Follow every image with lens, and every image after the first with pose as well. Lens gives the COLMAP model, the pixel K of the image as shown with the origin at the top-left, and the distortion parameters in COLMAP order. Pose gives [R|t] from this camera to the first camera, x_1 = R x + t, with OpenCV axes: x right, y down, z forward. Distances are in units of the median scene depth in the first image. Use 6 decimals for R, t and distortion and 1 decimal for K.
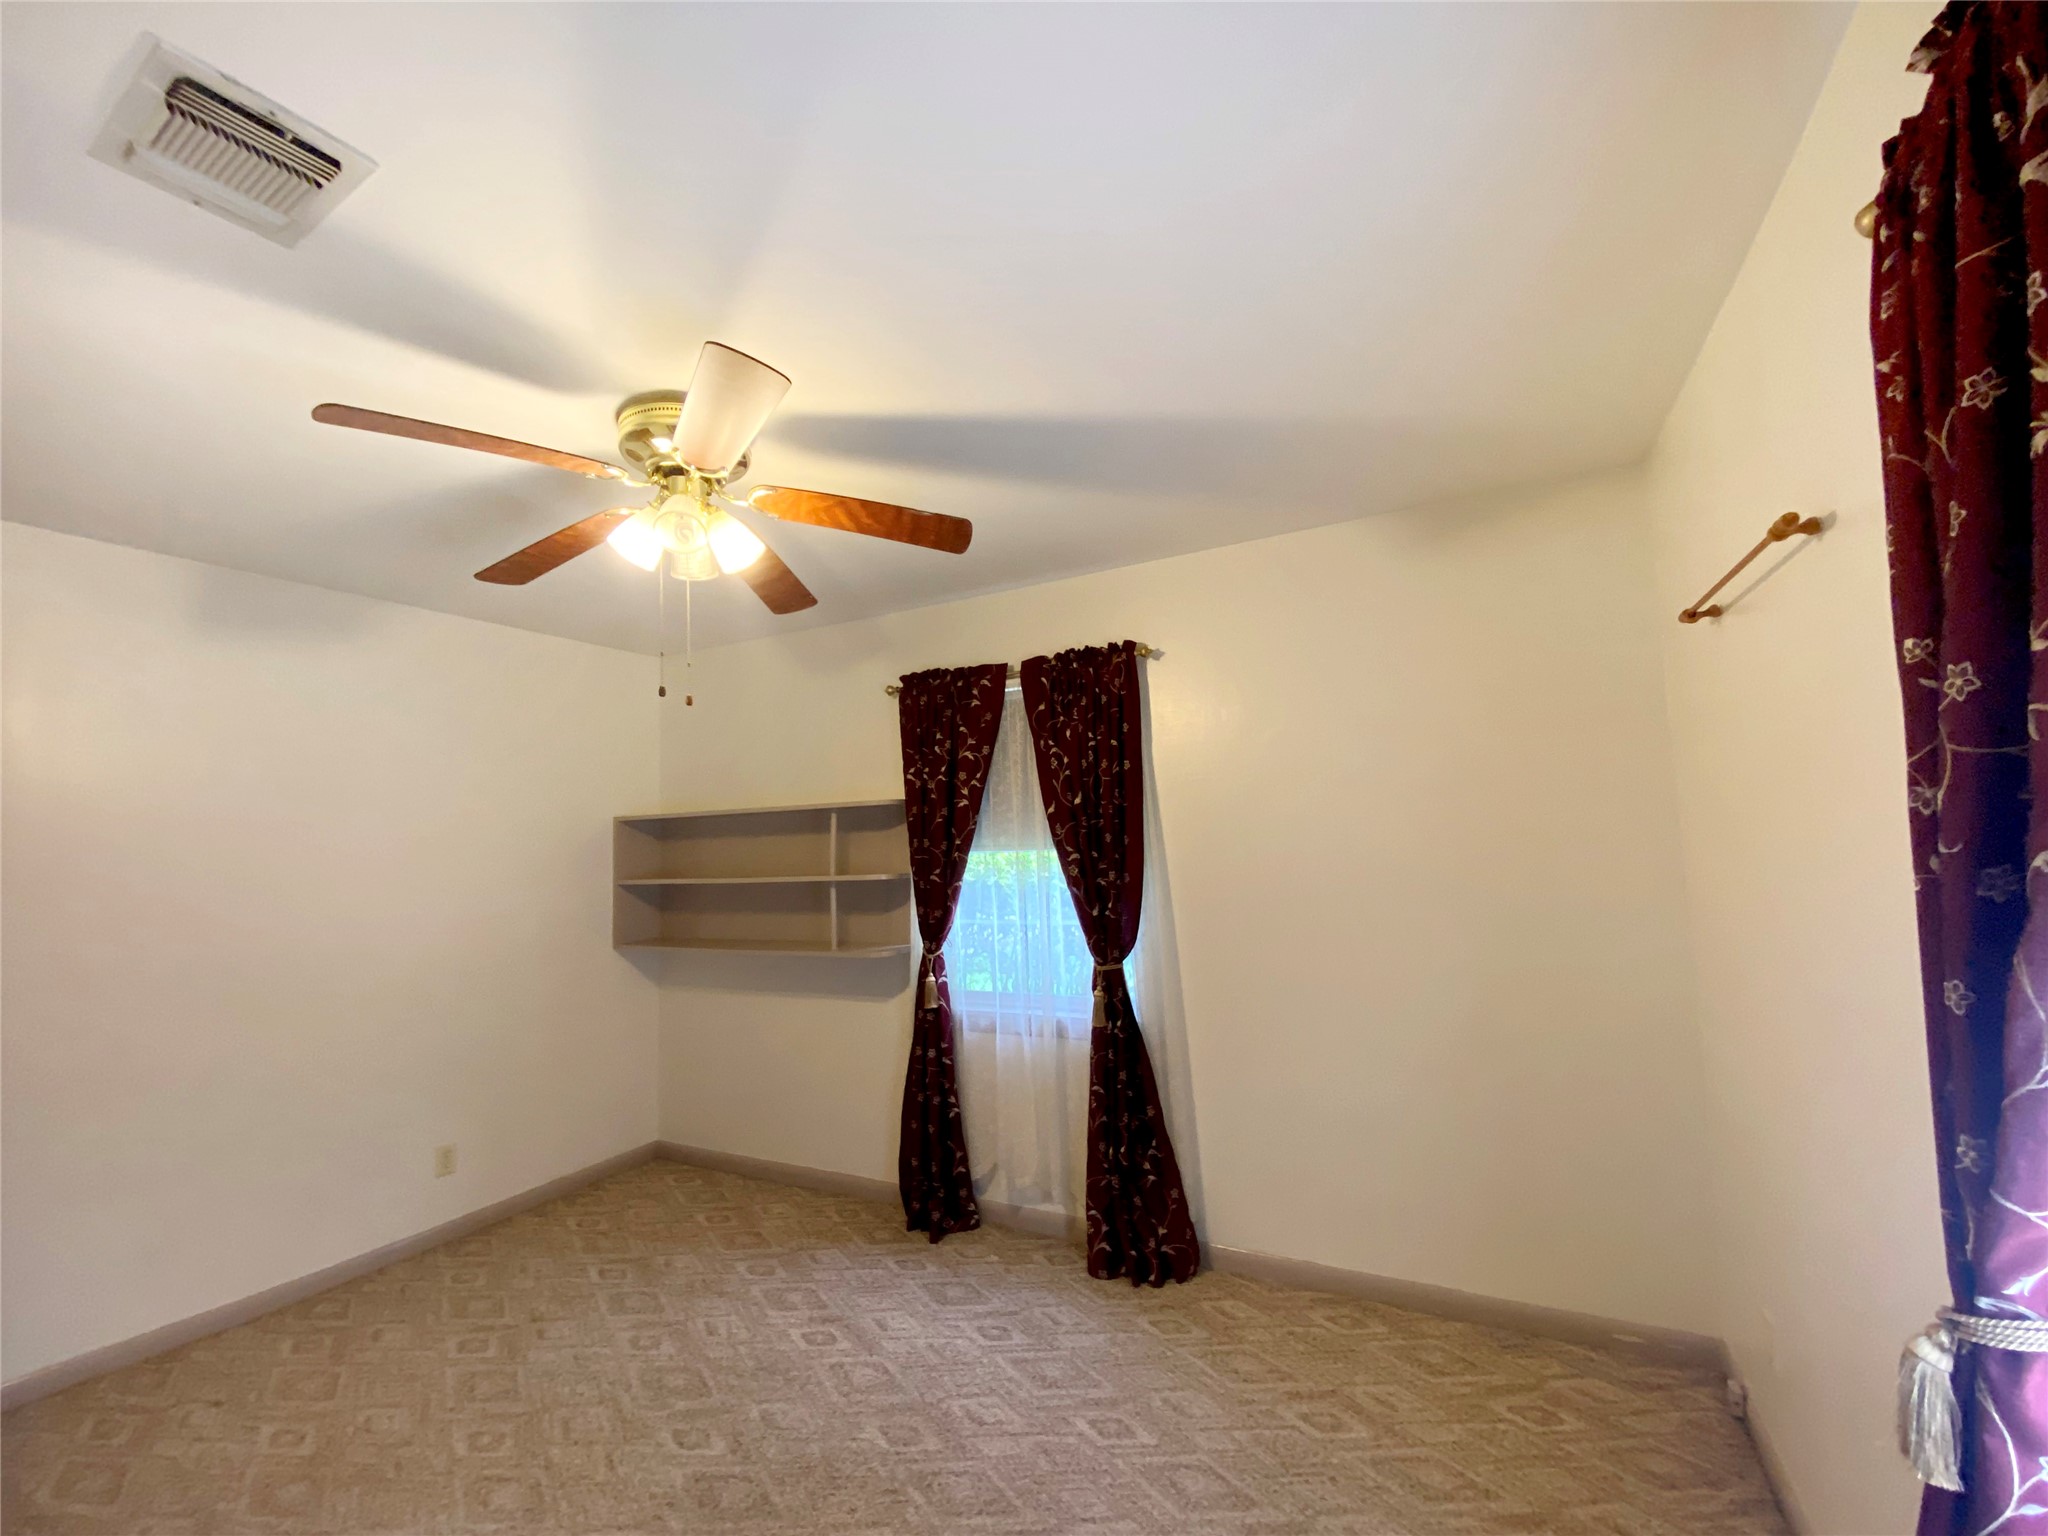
lens RADIAL K [[826.0, 0, 1018.0], [0, 826.0, 765.9], [0, 0, 1]] dist [-0.001106, -0.002057]
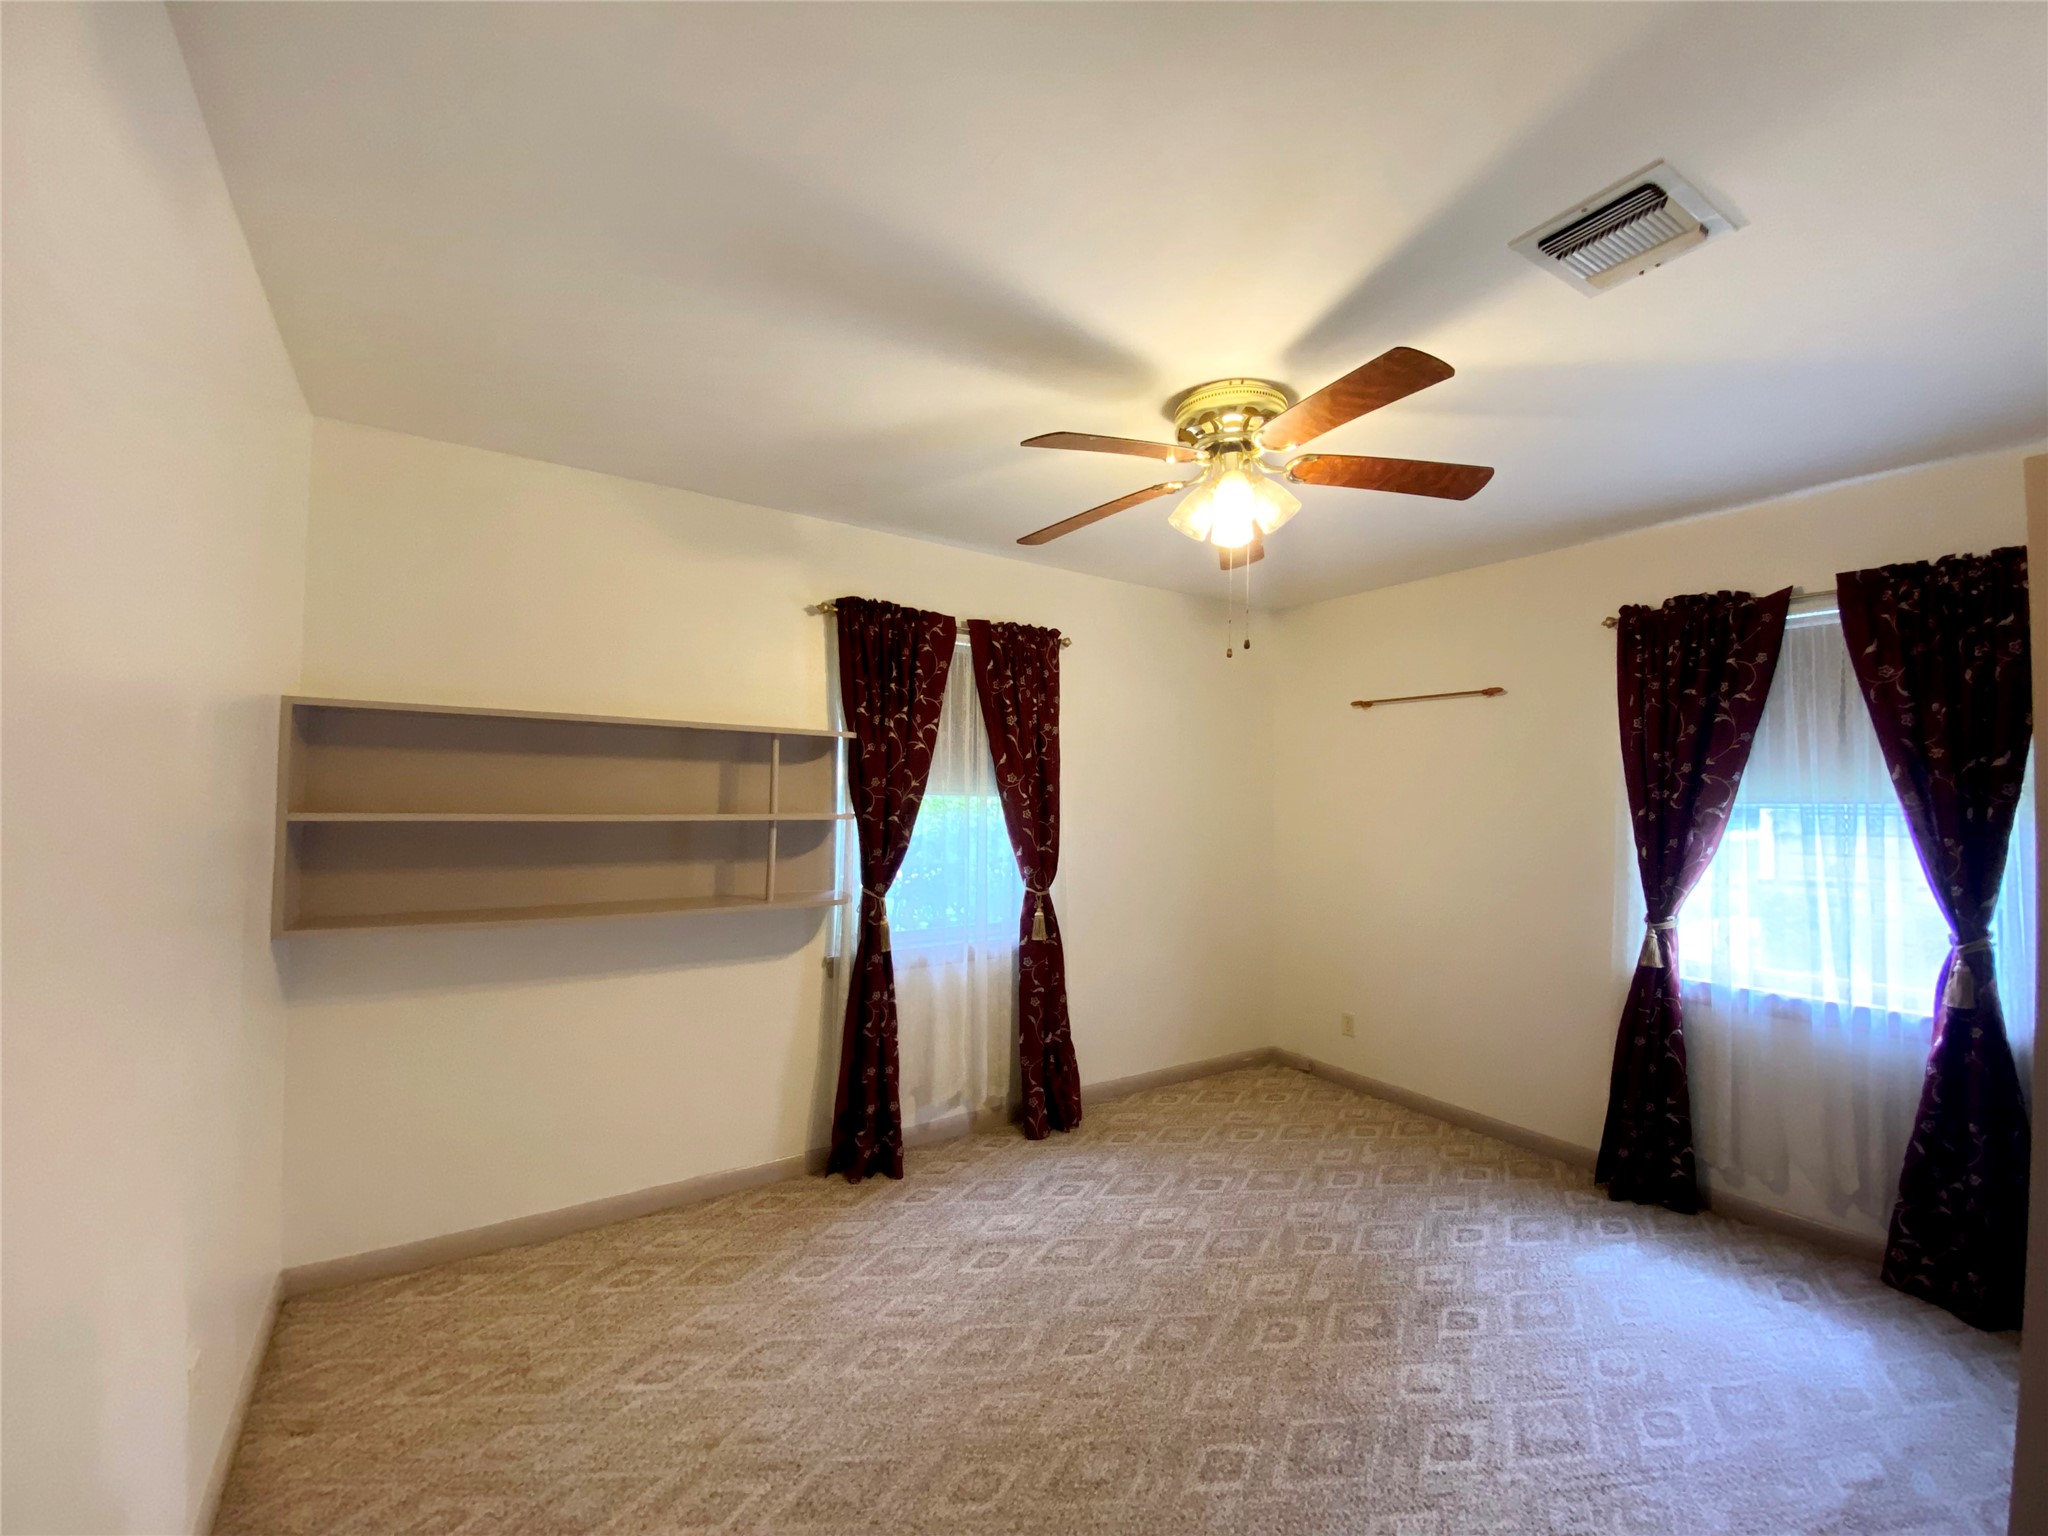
lens RADIAL K [[826.0, 0, 1019.1], [0, 826.0, 770.4], [0, 0, 1]] dist [-0.001106, -0.002057]
pose [[0.486176, 0.070930, 0.870977, -0.913159], [-0.118962, 0.992794, -0.014446, 0.078059], [-0.865726, -0.096590, 0.491111, 0.411828]]
